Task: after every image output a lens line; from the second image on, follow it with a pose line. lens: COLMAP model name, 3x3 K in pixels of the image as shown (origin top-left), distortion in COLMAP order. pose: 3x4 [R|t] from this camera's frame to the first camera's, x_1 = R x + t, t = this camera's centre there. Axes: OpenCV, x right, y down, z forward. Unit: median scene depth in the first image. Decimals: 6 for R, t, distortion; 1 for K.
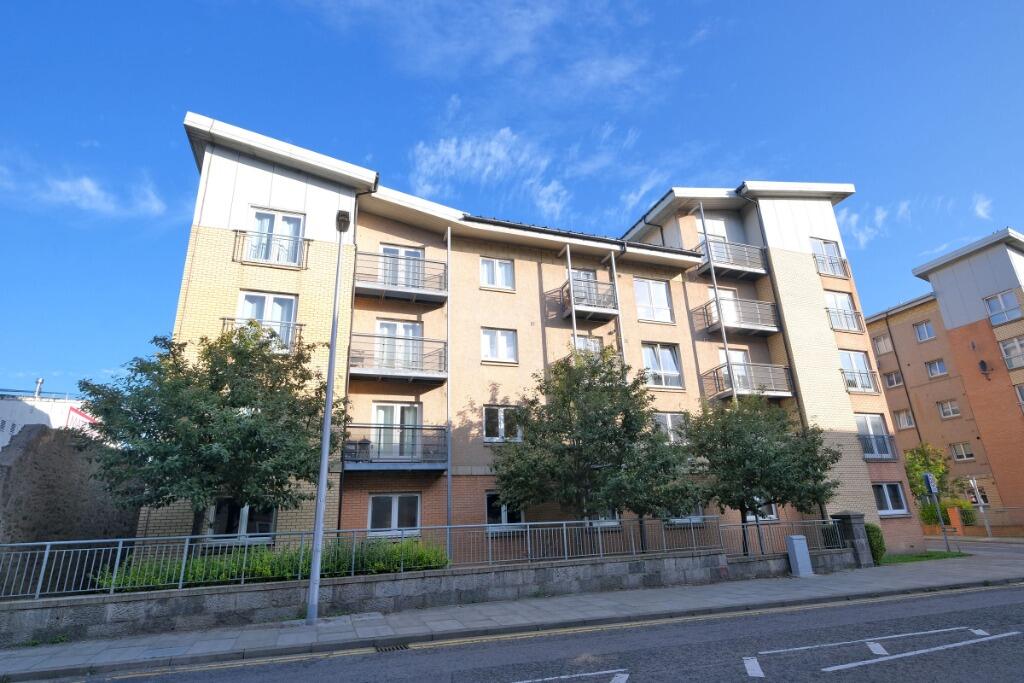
lens RADIAL K [[557.6, 0, 514.2], [0, 557.6, 324.8], [0, 0, 1]] dist [0.004733, 0.000096]
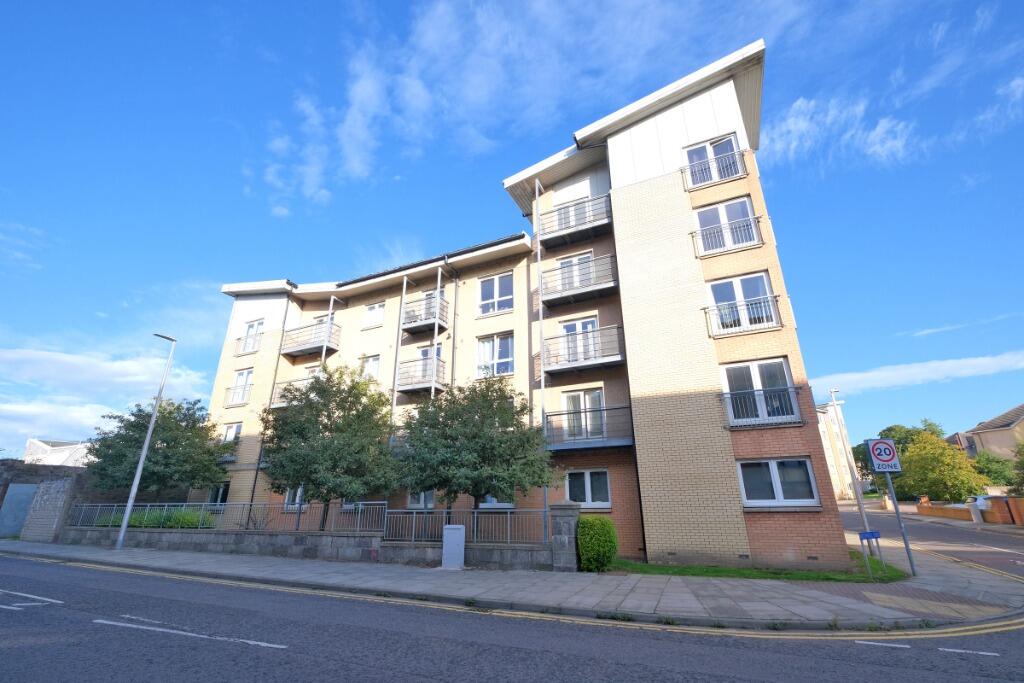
lens RADIAL K [[445.7, 0, 515.7], [0, 445.7, 343.1], [0, 0, 1]] dist [-0.002619, -0.000493]
pose [[0.694458, -0.210739, -0.687981, 0.879651], [0.225184, 0.971772, -0.070365, 0.118876], [0.683389, -0.106057, 0.722310, 0.428777]]
